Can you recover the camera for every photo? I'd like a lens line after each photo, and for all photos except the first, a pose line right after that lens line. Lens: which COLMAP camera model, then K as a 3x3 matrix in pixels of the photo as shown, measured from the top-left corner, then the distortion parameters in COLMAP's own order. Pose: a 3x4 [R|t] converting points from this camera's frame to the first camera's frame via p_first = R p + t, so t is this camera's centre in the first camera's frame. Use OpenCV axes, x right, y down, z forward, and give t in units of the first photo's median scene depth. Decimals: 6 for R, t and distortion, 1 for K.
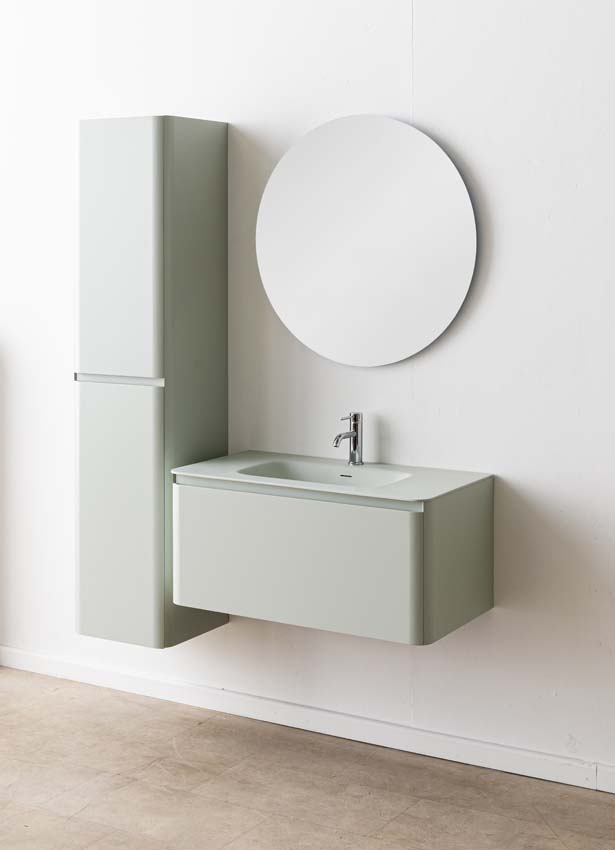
lens RADIAL K [[1411.3, 0, 307.5], [0, 1411.3, 425.0], [0, 0, 1]] dist [0.013778, -0.010823]
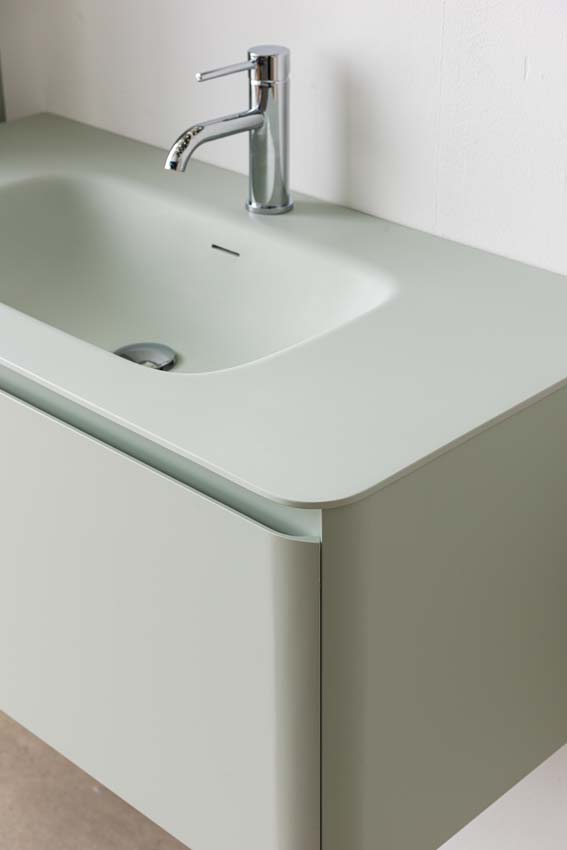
lens RADIAL K [[1499.7, 0, 283.5], [0, 1499.7, 425.0], [0, 0, 1]] dist [-0.000568, 0.195310]
pose [[0.971969, 0.099928, -0.212815, 0.117402], [-0.017493, 0.933408, 0.358390, -0.050219], [0.234456, -0.344621, 0.908992, 0.675186]]
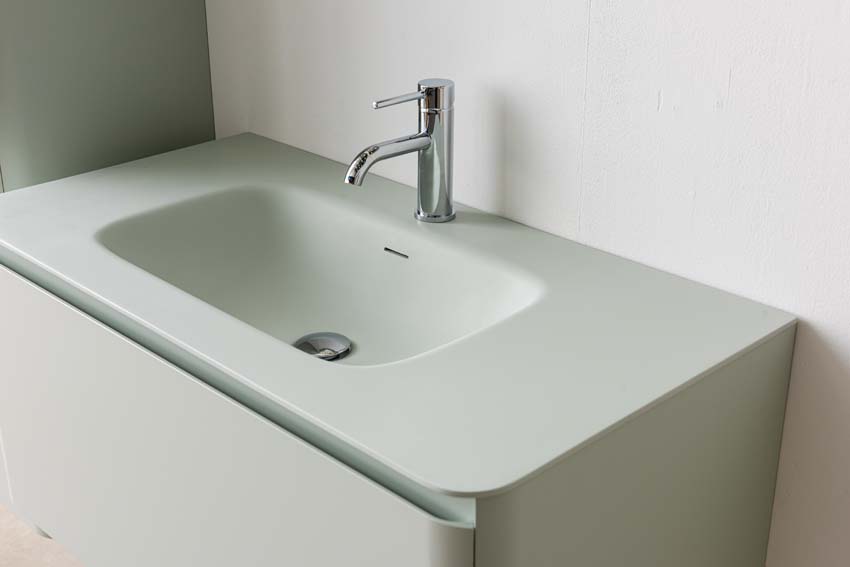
lens RADIAL K [[1206.4, 0, 425.0], [0, 1206.4, 283.5], [0, 0, 1]] dist [-0.027352, -0.007935]
pose [[0.965791, 0.096371, -0.240749, 0.112033], [-0.024628, 0.958271, 0.284797, -0.047243], [0.258149, -0.269125, 0.927863, 0.703006]]
